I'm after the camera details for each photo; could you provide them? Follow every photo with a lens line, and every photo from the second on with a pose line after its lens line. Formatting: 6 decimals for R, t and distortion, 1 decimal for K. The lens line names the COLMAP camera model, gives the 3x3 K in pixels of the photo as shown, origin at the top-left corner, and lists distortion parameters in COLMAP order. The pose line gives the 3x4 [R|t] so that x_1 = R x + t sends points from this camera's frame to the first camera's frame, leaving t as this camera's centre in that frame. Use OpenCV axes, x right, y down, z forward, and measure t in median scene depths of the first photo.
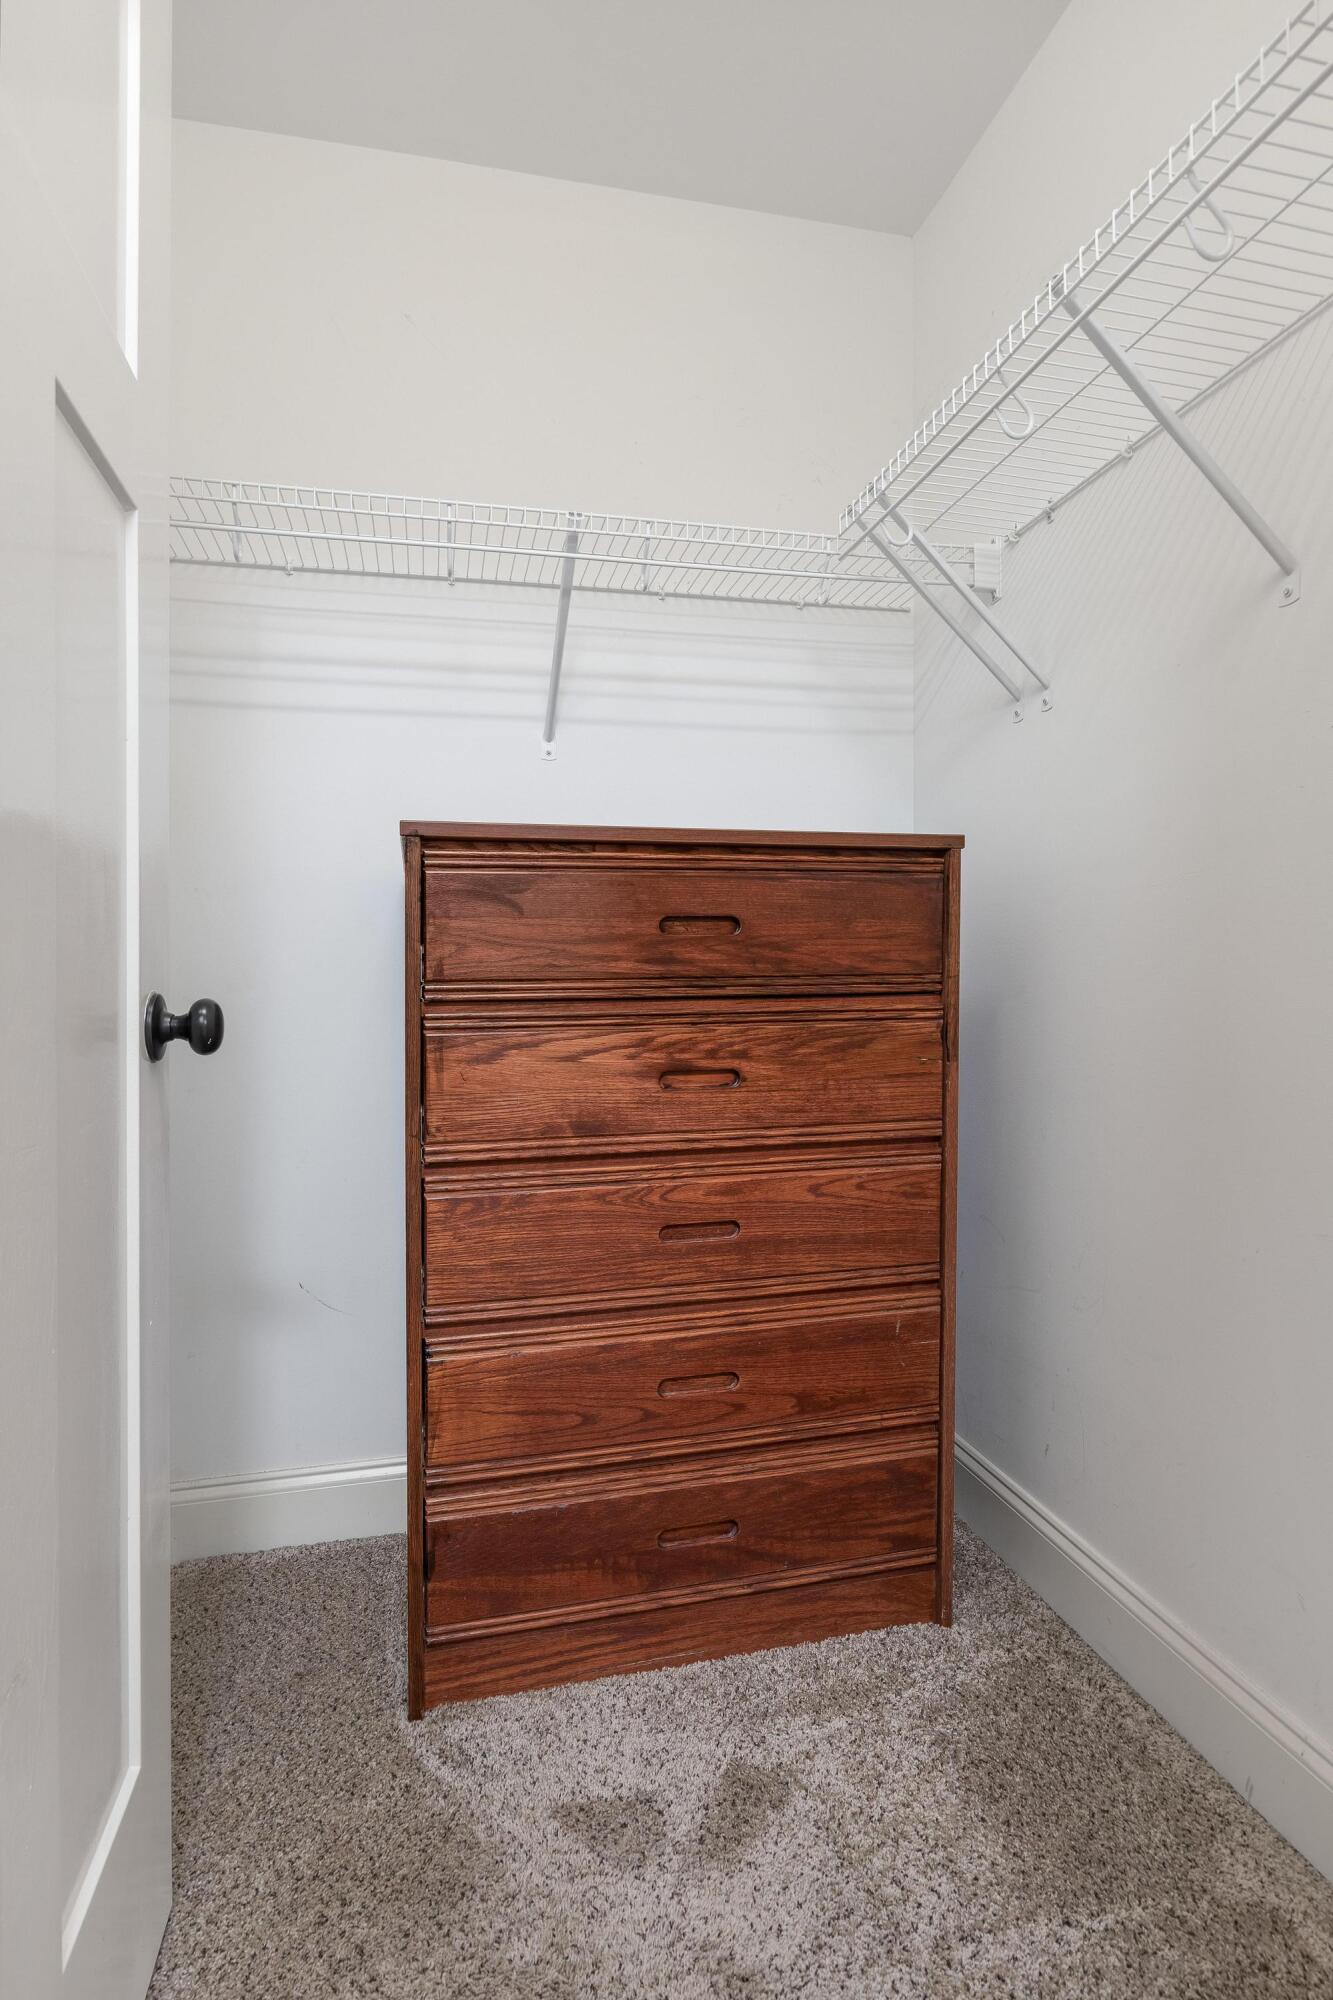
lens RADIAL K [[986.7, 0, 662.2], [0, 986.7, 991.2], [0, 0, 1]] dist [-0.017734, -0.000959]
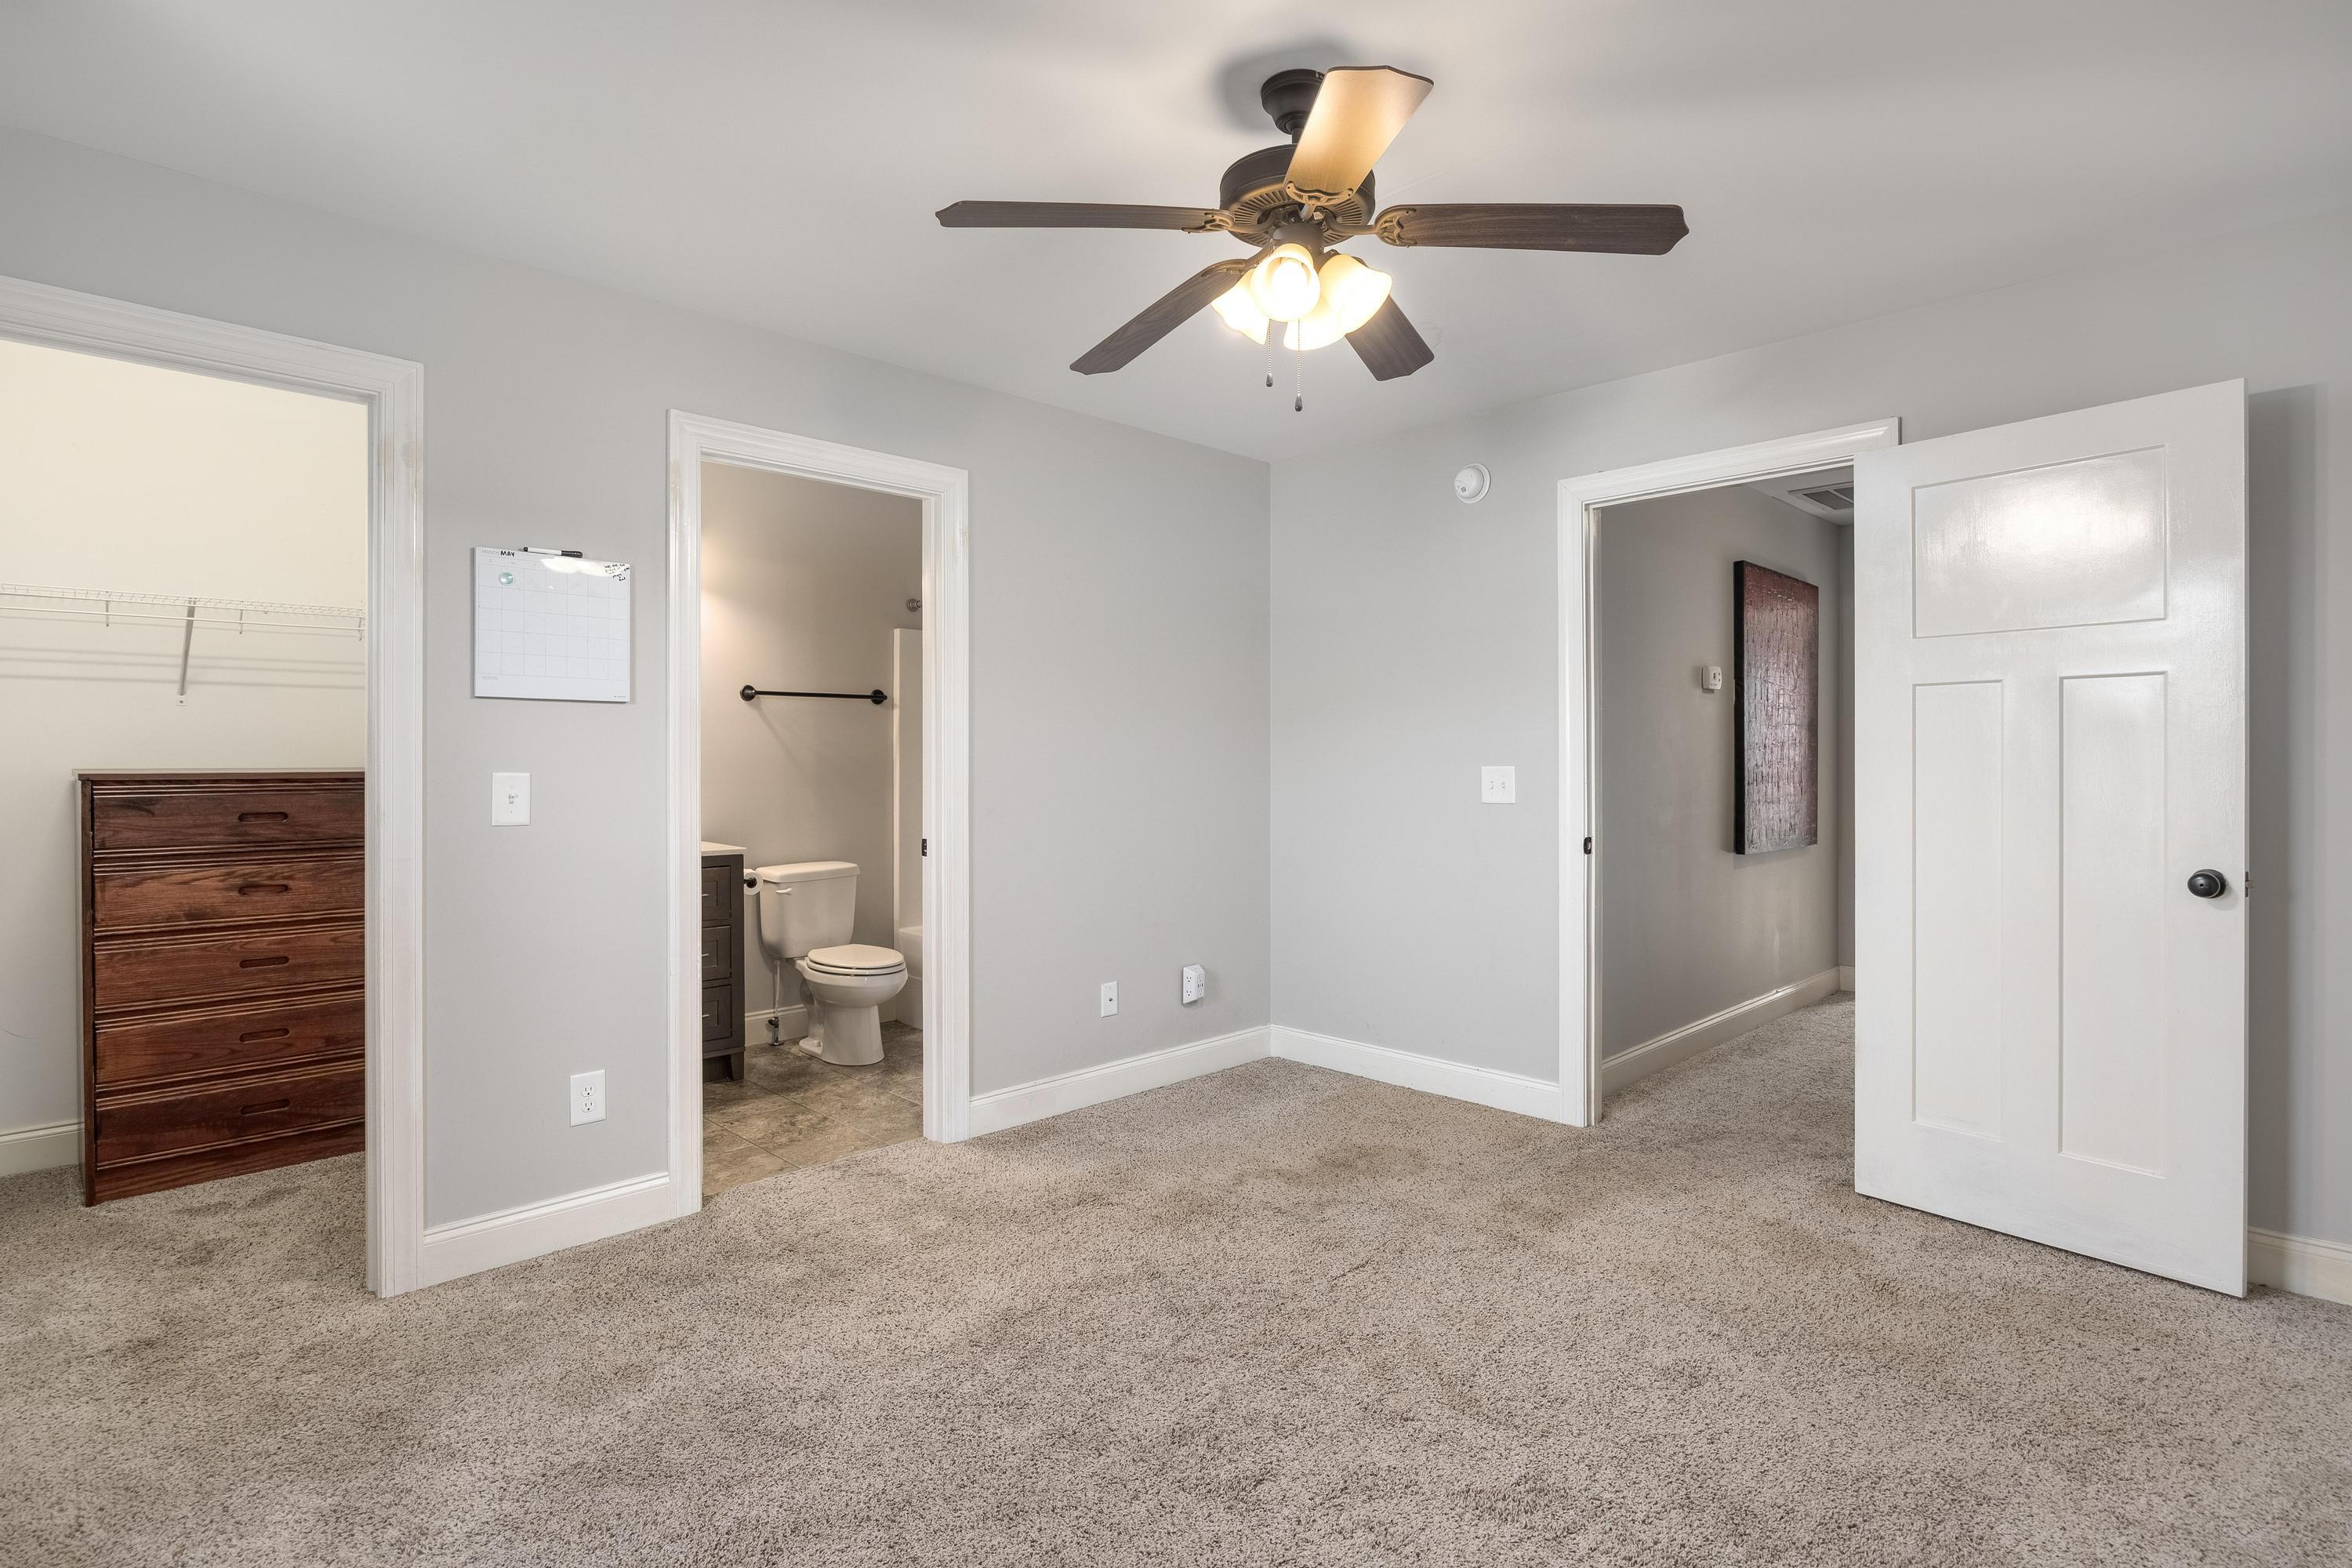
lens RADIAL K [[1160.3, 0, 1181.3], [0, 1160.3, 784.3], [0, 0, 1]] dist [-0.017734, -0.000959]
pose [[0.852061, 0.003443, 0.523431, 0.431764], [-0.017646, 0.999599, 0.022150, -0.229133], [-0.523144, -0.028110, 0.851780, -2.135863]]
